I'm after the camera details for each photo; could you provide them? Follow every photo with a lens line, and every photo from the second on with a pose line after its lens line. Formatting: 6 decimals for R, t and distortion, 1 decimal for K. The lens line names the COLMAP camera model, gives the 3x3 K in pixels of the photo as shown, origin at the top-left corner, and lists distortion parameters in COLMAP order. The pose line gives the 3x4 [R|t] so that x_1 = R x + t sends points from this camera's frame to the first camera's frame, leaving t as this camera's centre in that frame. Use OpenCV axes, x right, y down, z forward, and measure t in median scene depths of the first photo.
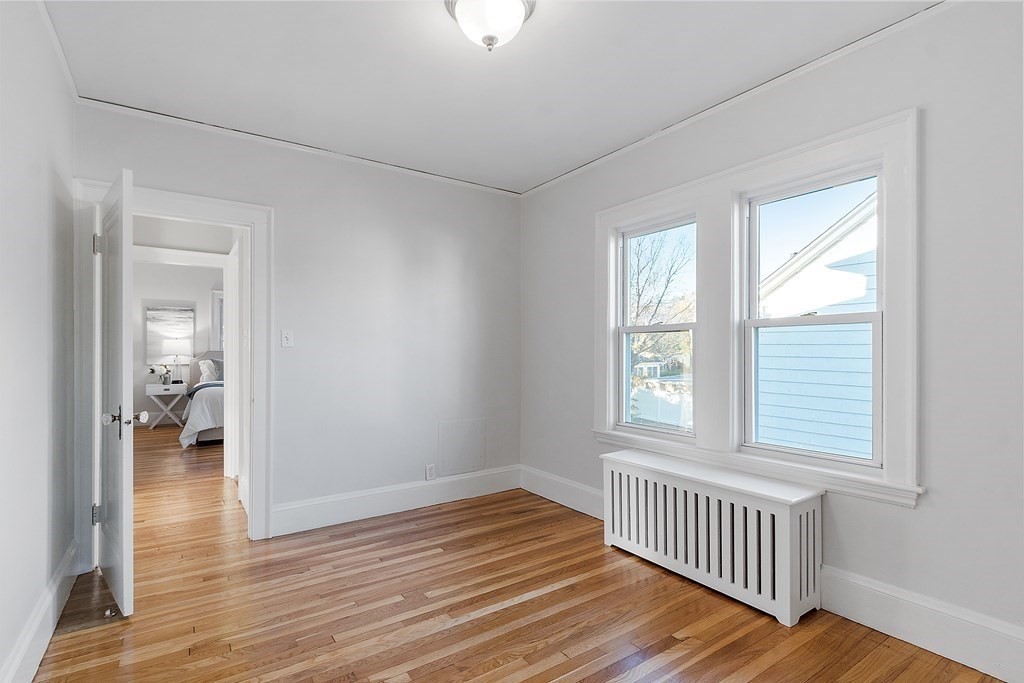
lens RADIAL K [[492.7, 0, 508.1], [0, 492.7, 349.8], [0, 0, 1]] dist [0.000787, -0.000044]
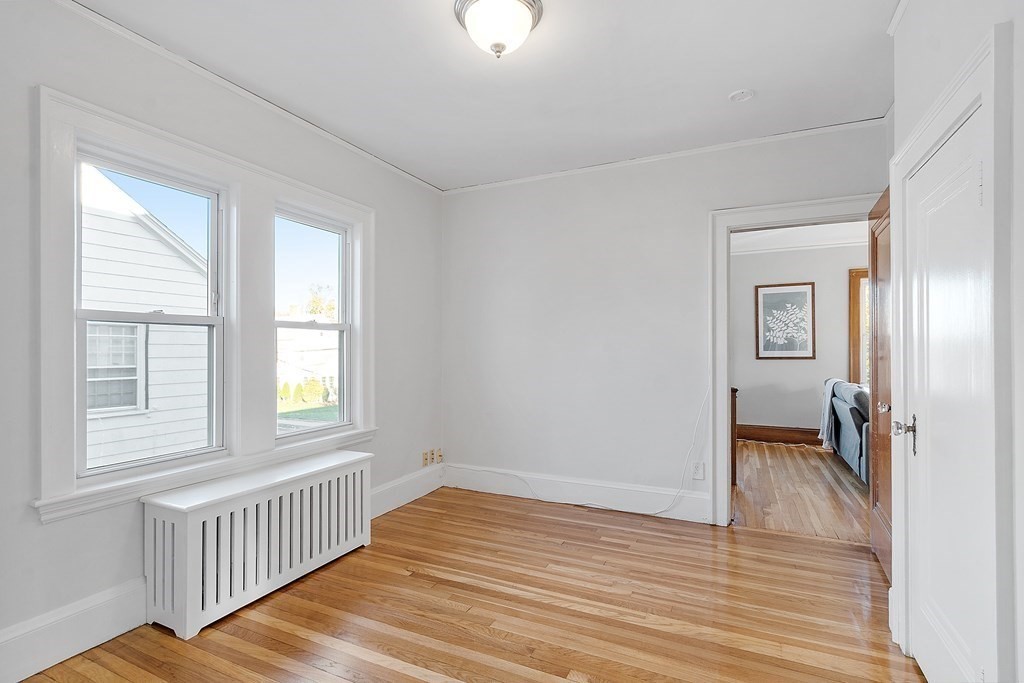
lens RADIAL K [[492.7, 0, 508.1], [0, 492.7, 349.8], [0, 0, 1]] dist [0.000787, -0.000044]
pose [[-0.503720, 0.000337, 0.863867, -1.580304], [0.001660, 0.999998, 0.000578, 0.007734], [-0.863865, 0.001725, -0.503720, 2.538297]]
